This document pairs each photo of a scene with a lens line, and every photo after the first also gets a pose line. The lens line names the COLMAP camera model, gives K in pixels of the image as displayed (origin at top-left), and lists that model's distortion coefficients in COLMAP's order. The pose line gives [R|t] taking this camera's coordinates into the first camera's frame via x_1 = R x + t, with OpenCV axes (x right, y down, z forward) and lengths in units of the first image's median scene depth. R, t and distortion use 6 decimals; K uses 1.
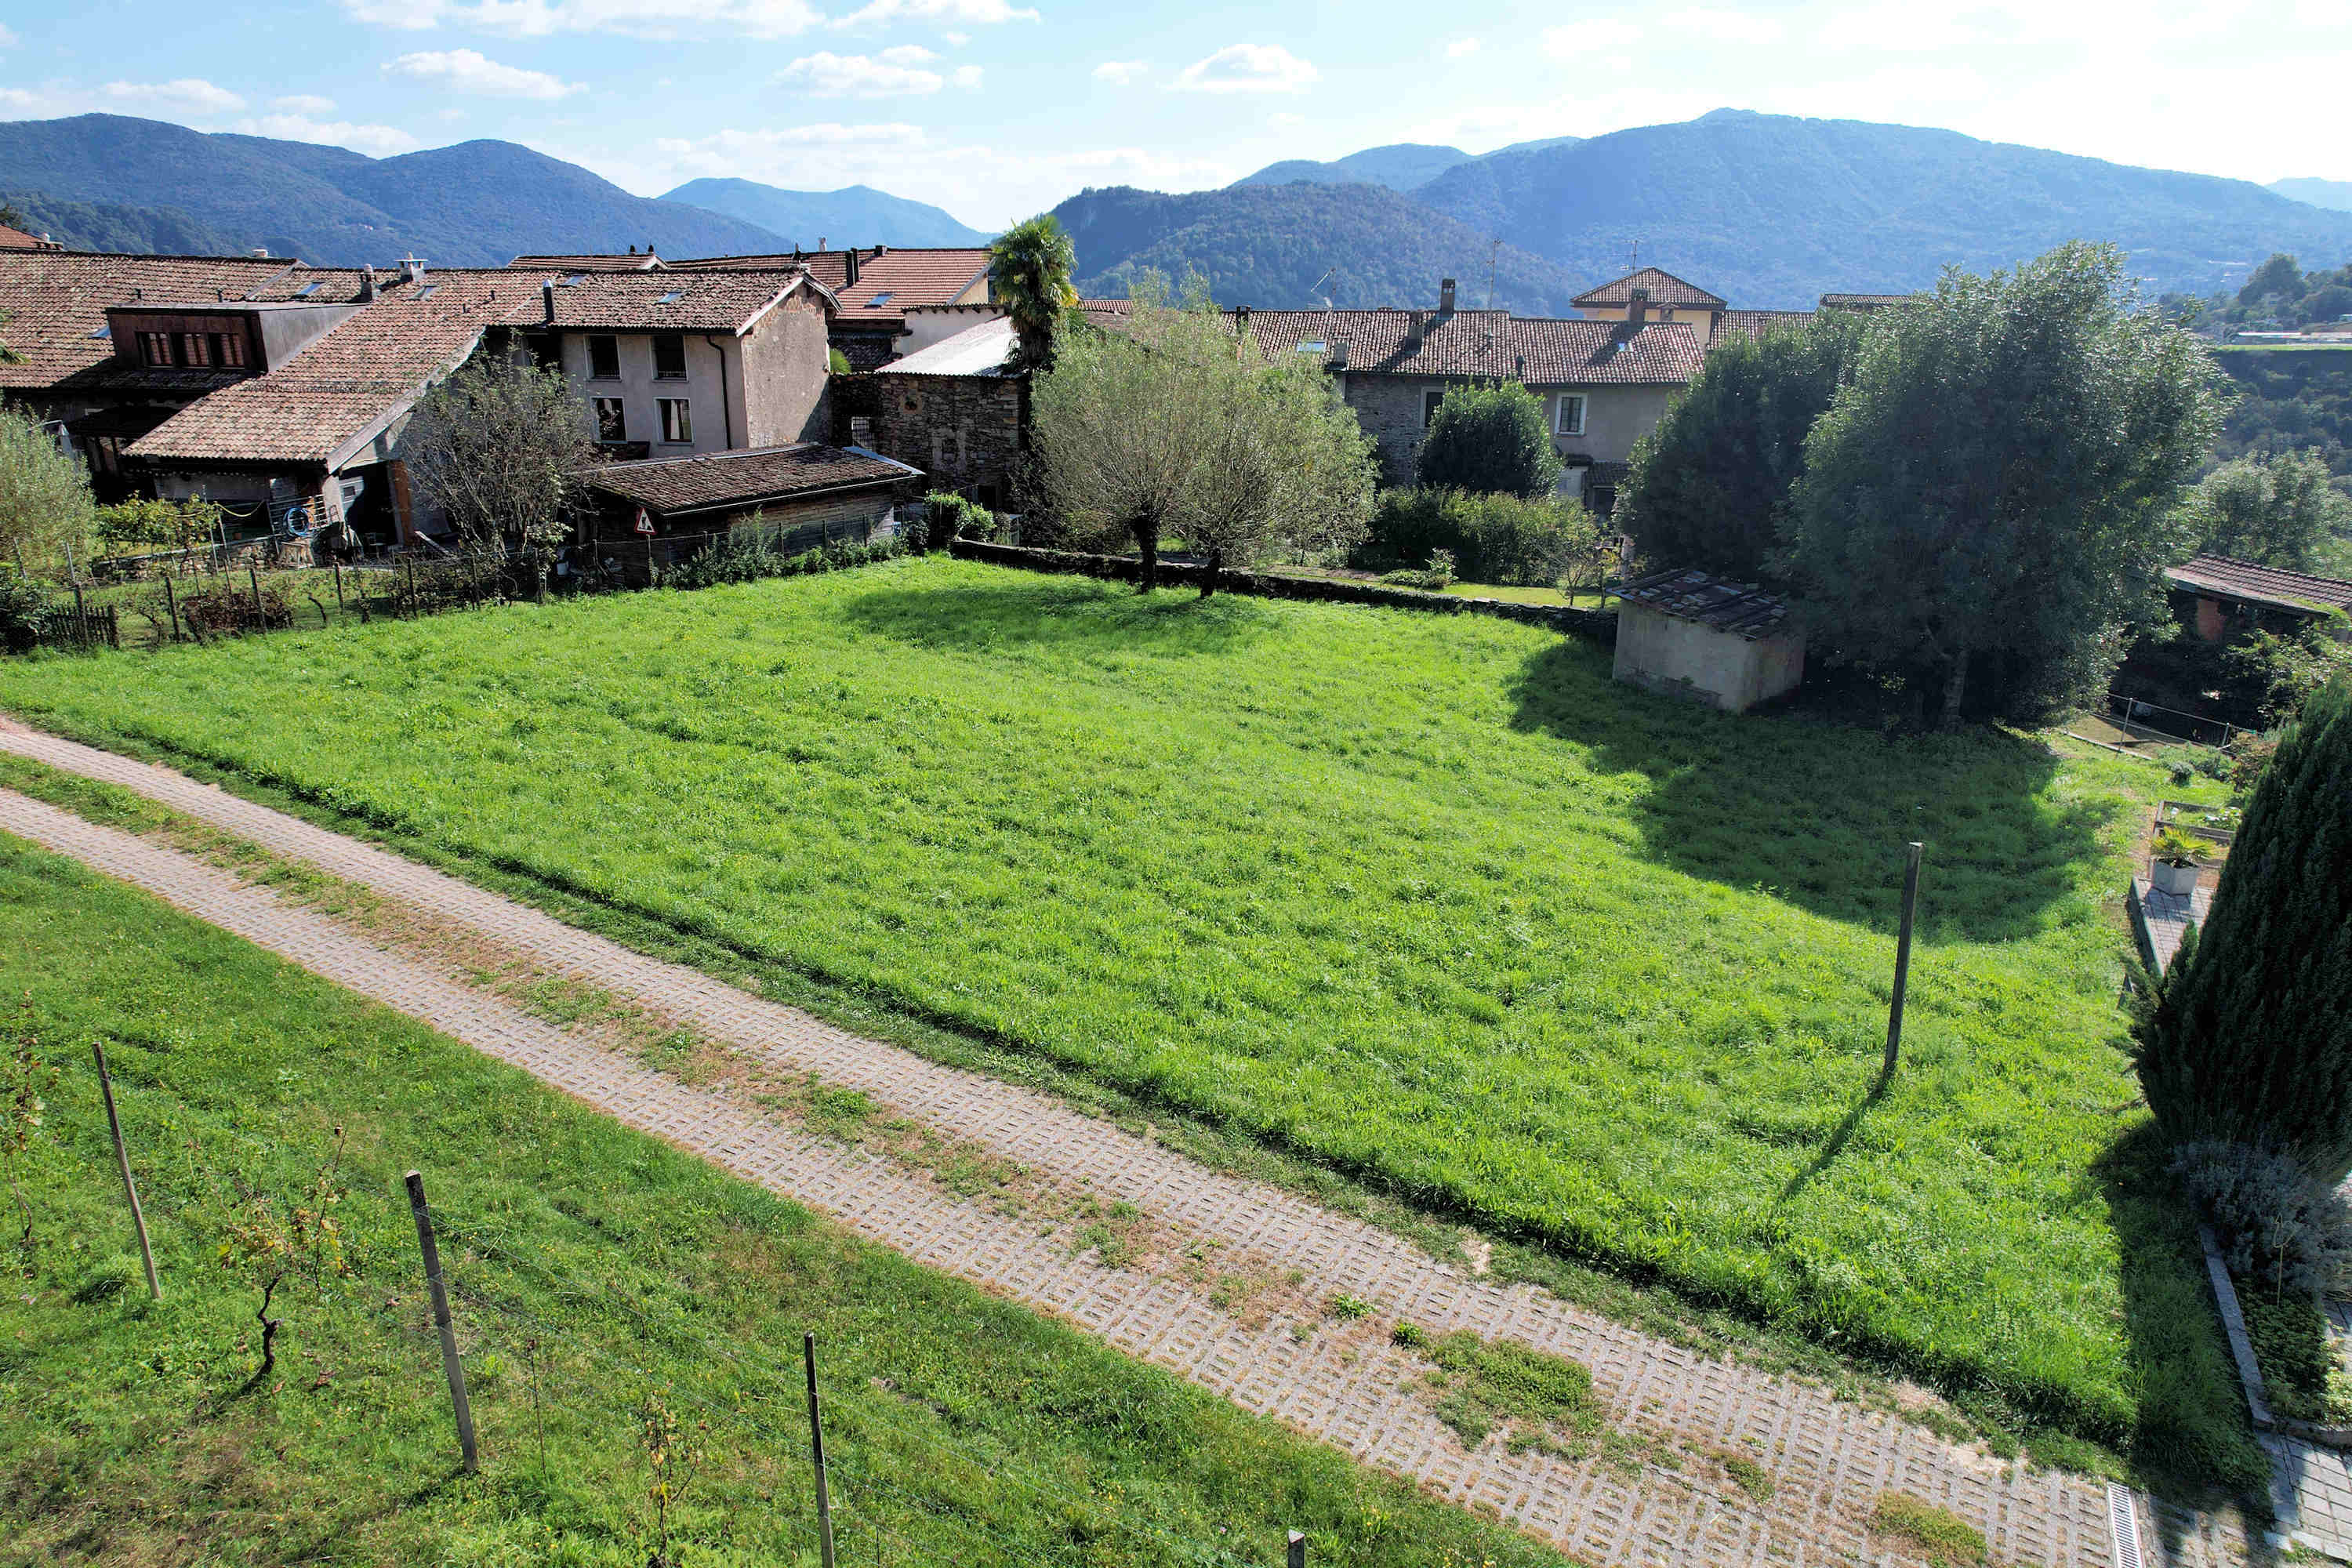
lens RADIAL K [[1502.8, 0, 1168.2], [0, 1502.8, 783.9], [0, 0, 1]] dist [-0.088230, 0.084264]
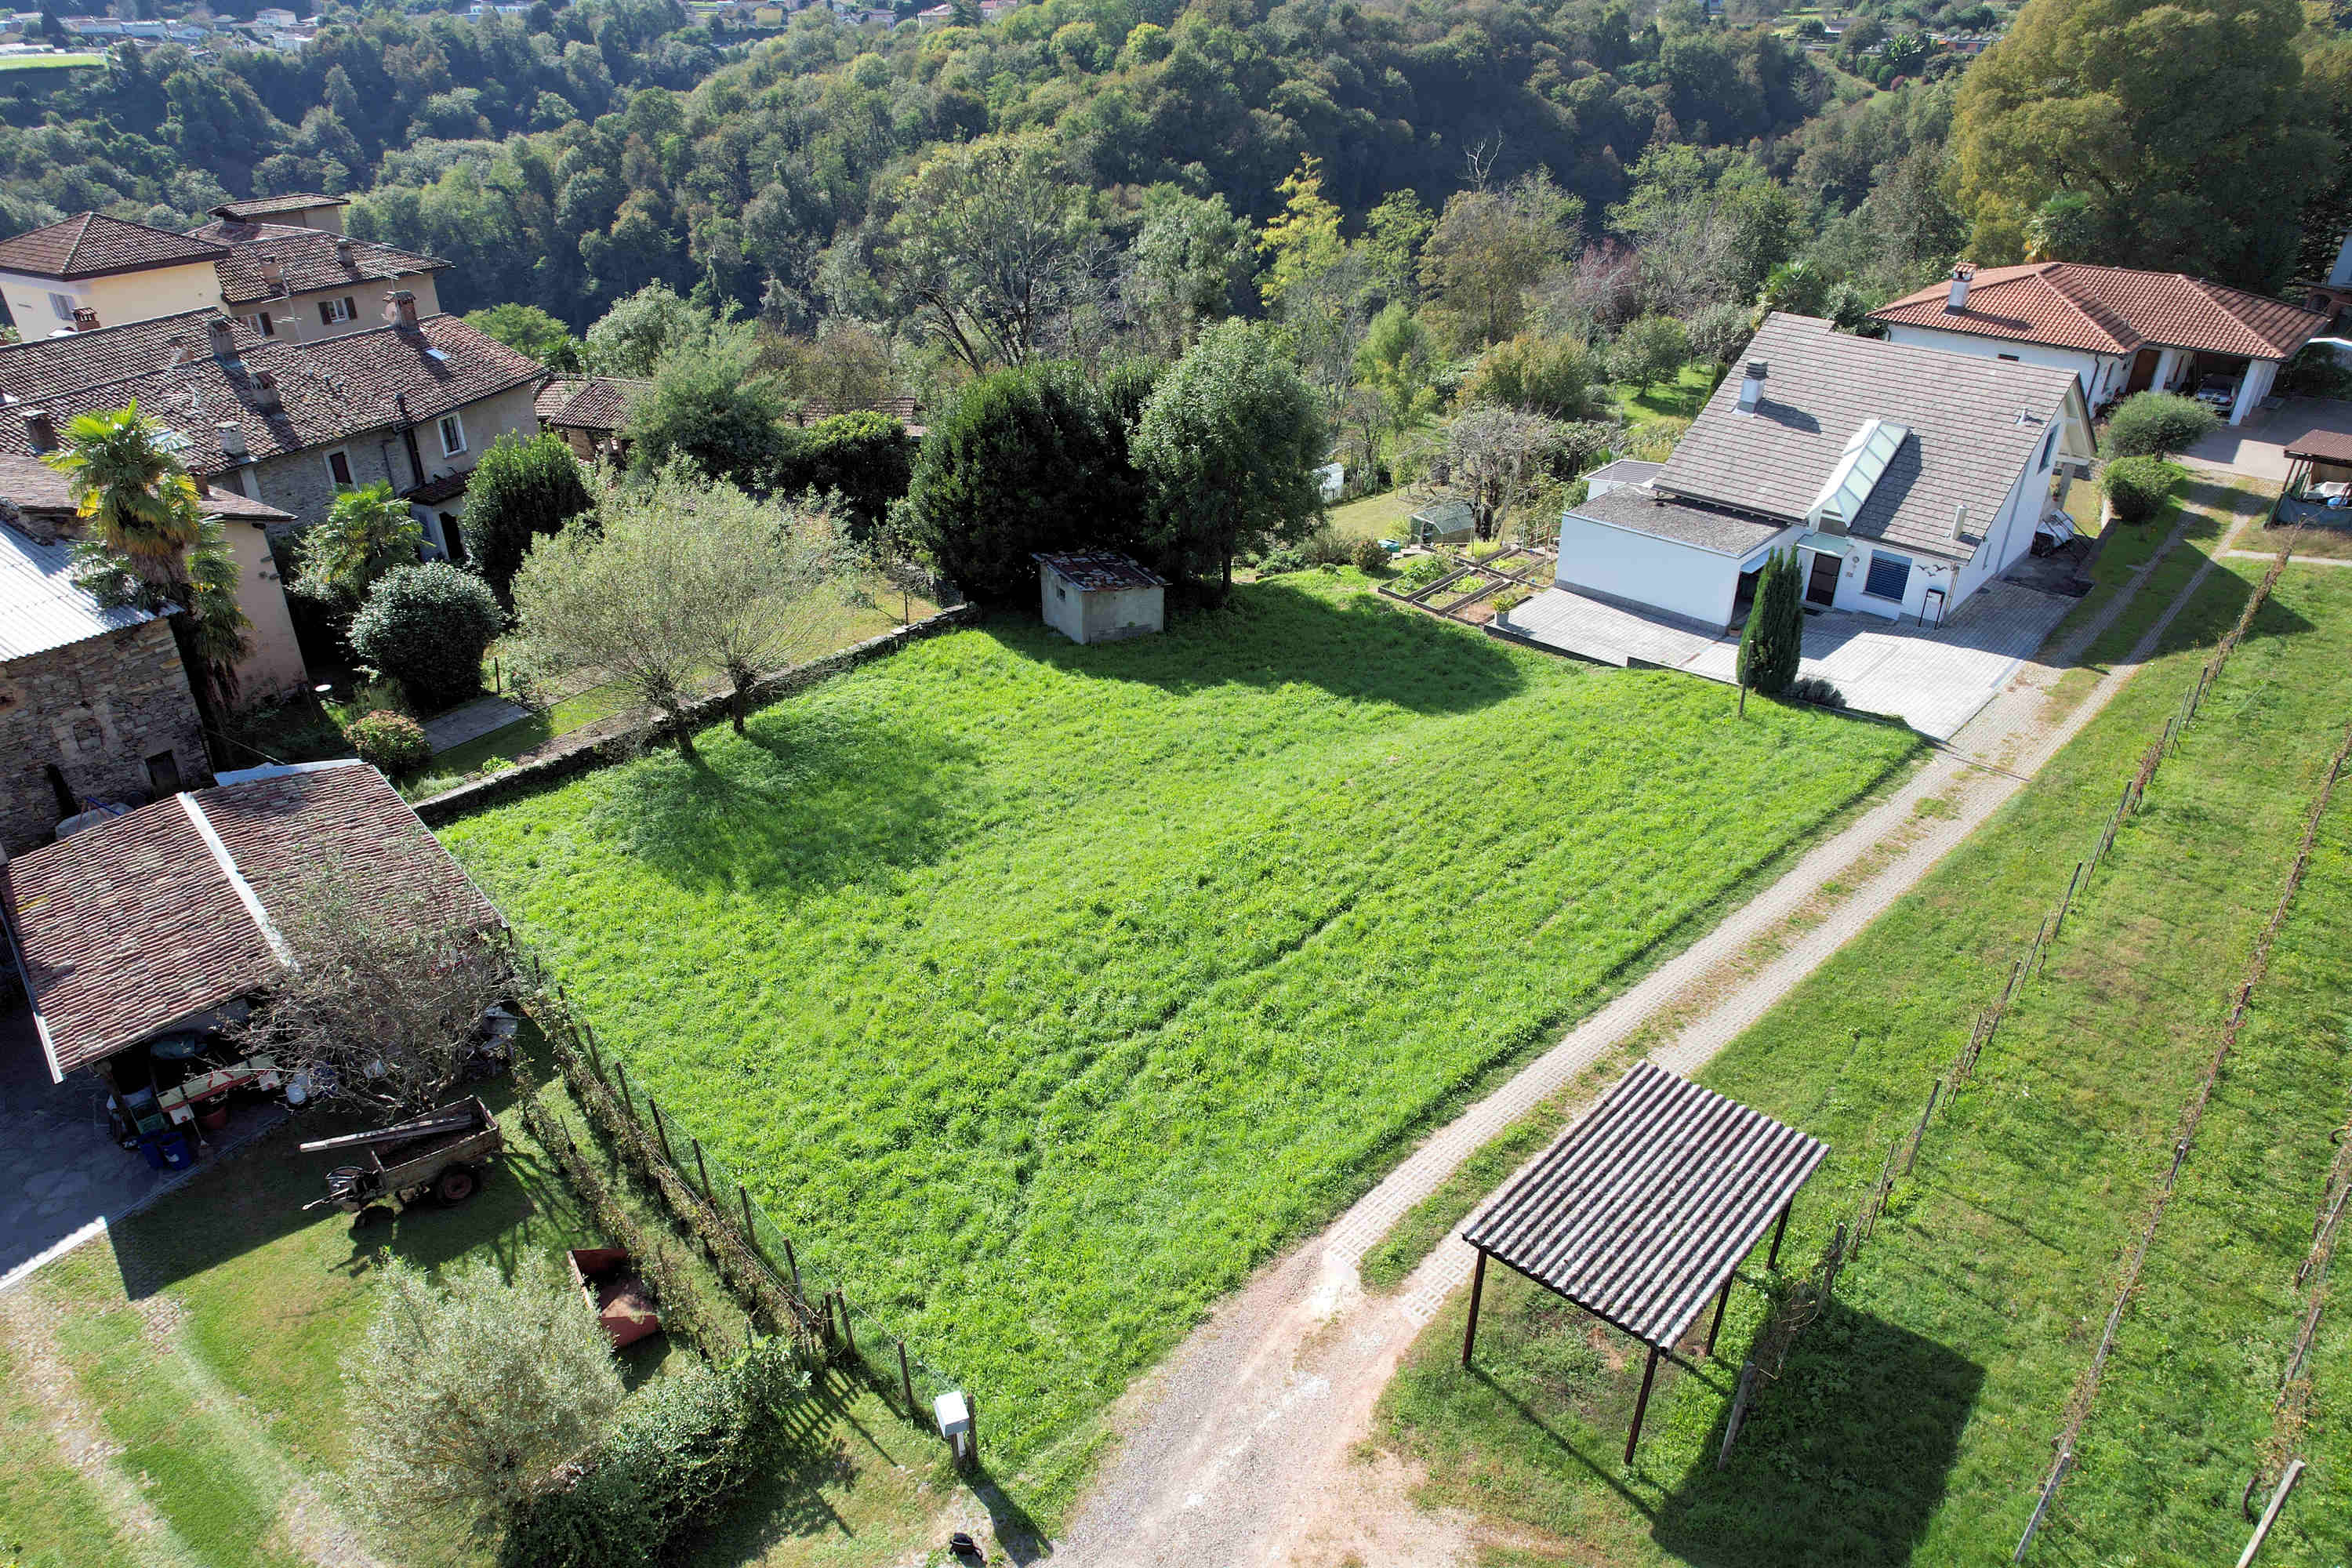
lens RADIAL K [[1502.8, 0, 1168.2], [0, 1502.8, 783.9], [0, 0, 1]] dist [-0.088230, 0.084264]
pose [[0.261934, -0.474912, 0.840149, -1.846034], [0.313627, 0.865180, 0.391282, -0.939242], [-0.912704, 0.161004, 0.375565, 0.730802]]
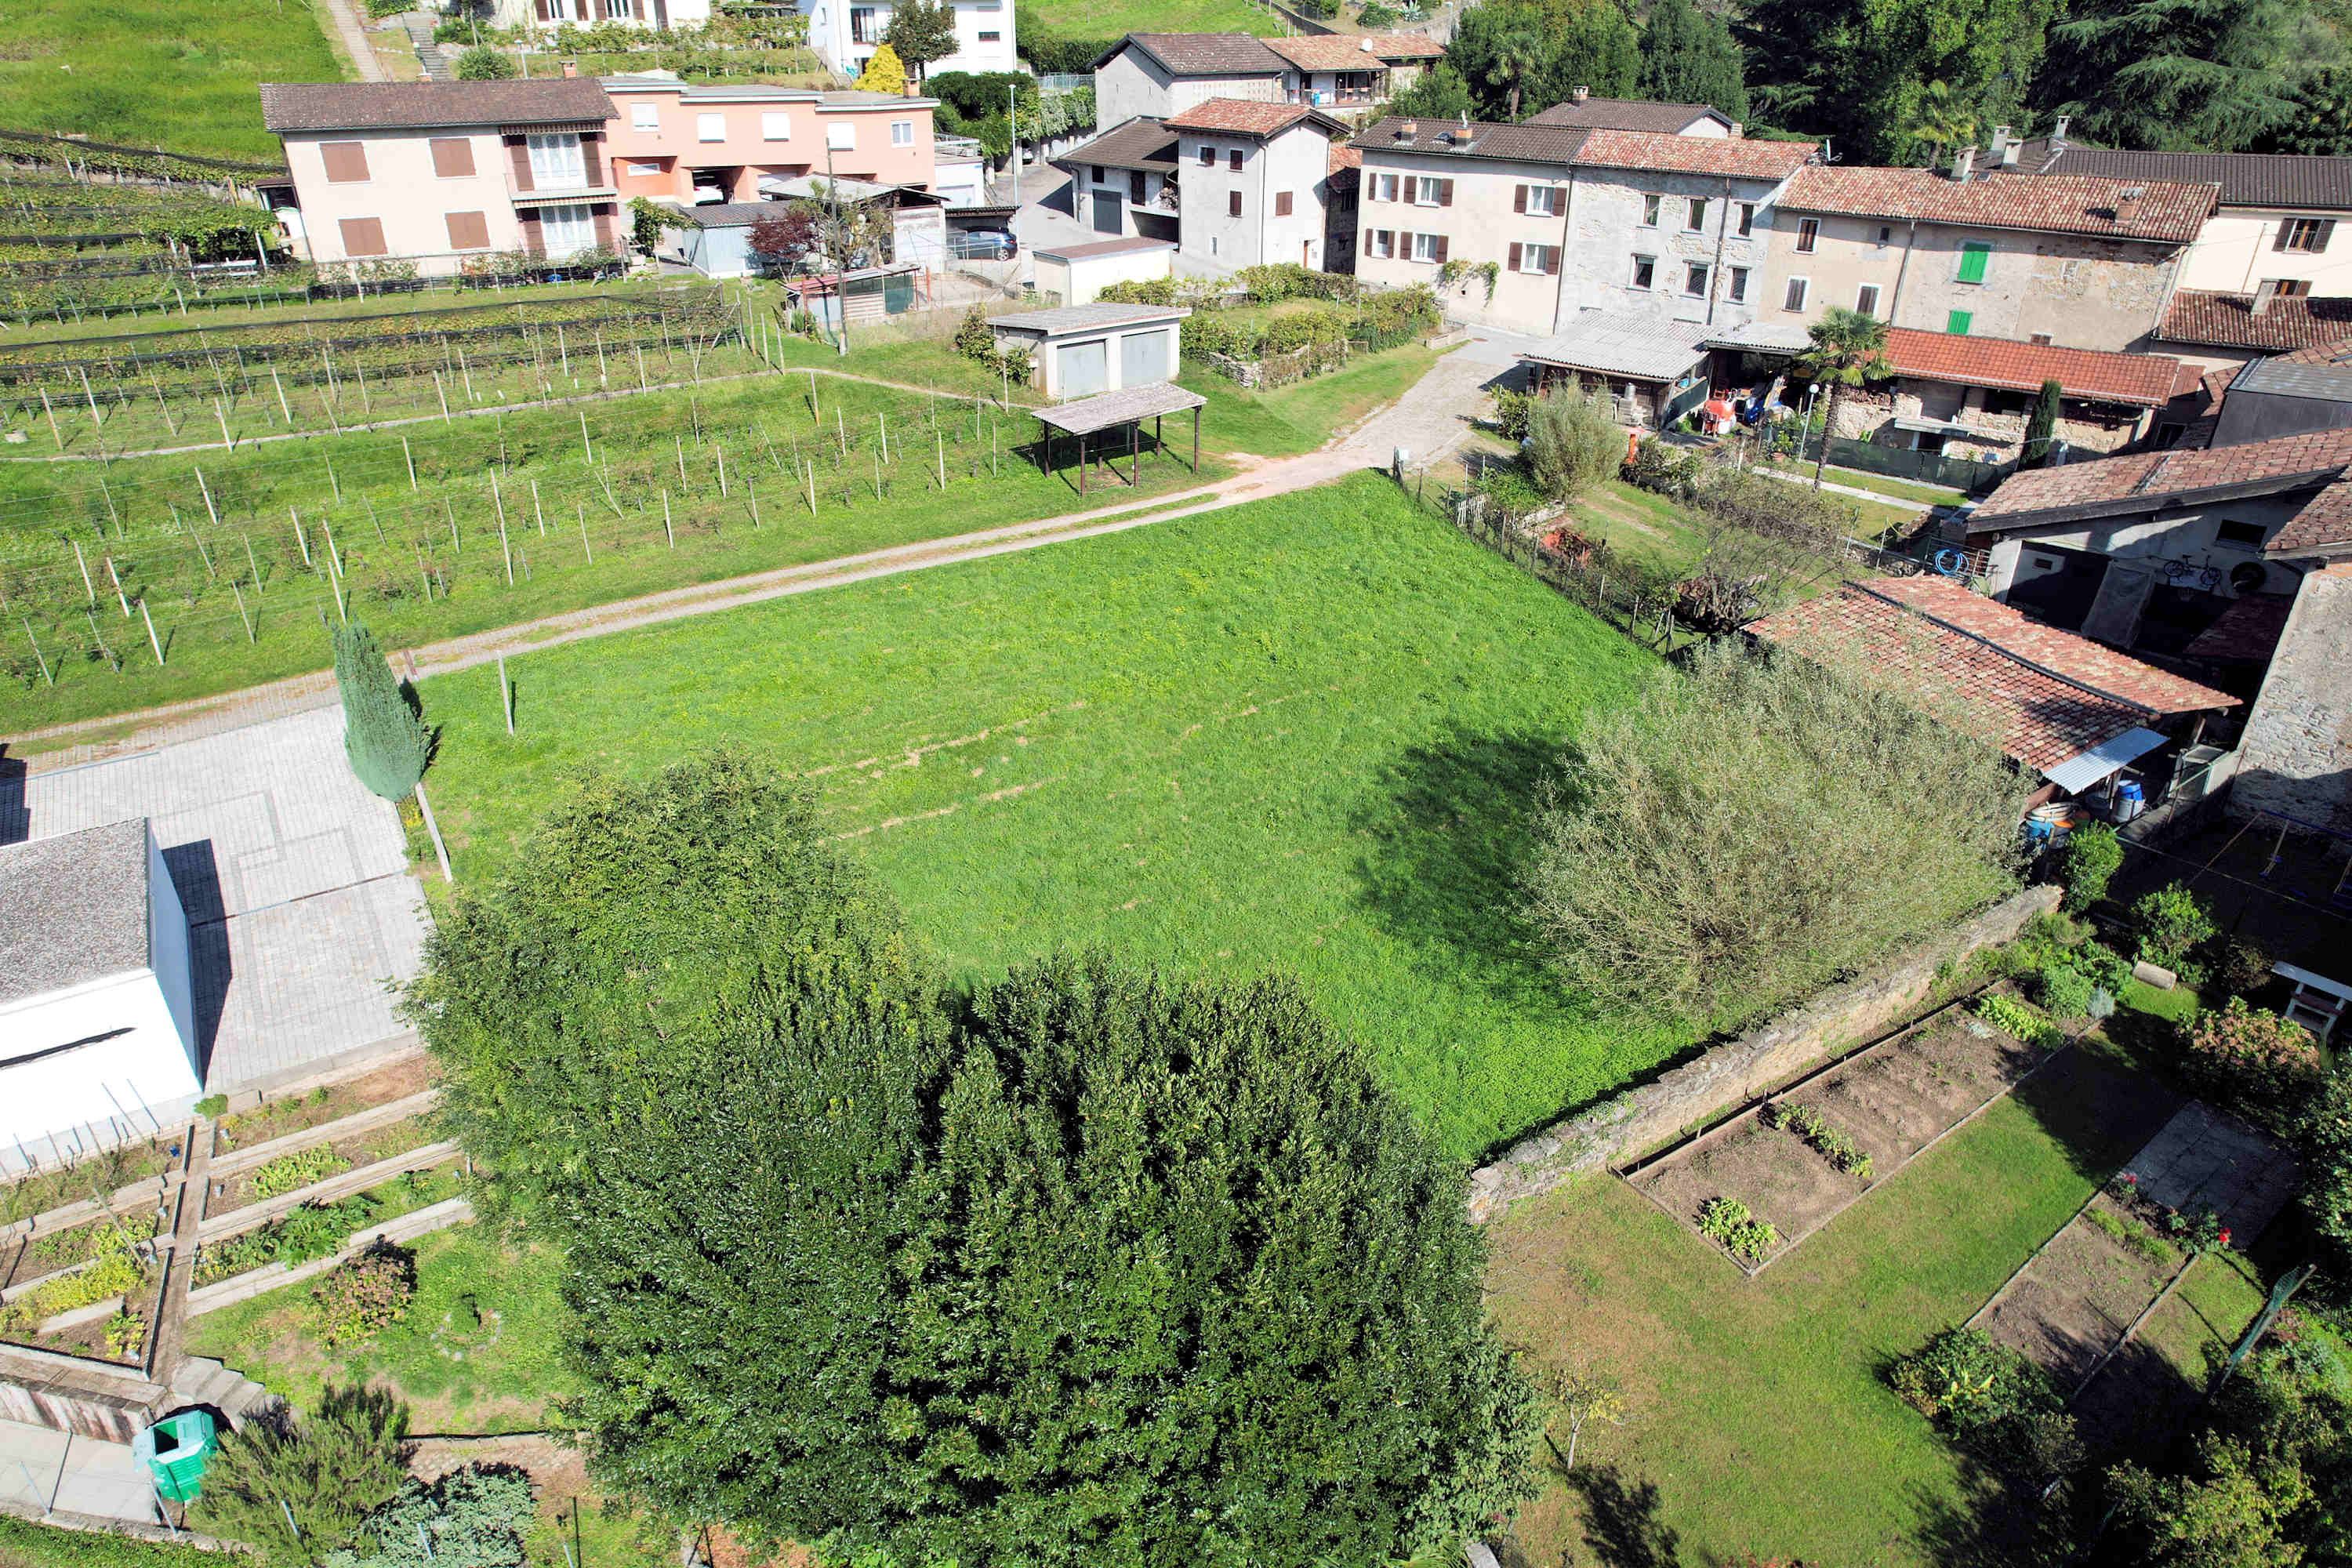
lens RADIAL K [[1498.0, 0, 1167.2], [0, 1498.0, 784.4], [0, 0, 1]] dist [-0.071918, 0.059763]
pose [[-0.508759, 0.400896, -0.761871, 1.509631], [-0.283367, 0.757670, 0.587911, -1.265140], [0.812938, 0.514994, -0.271870, 2.105237]]
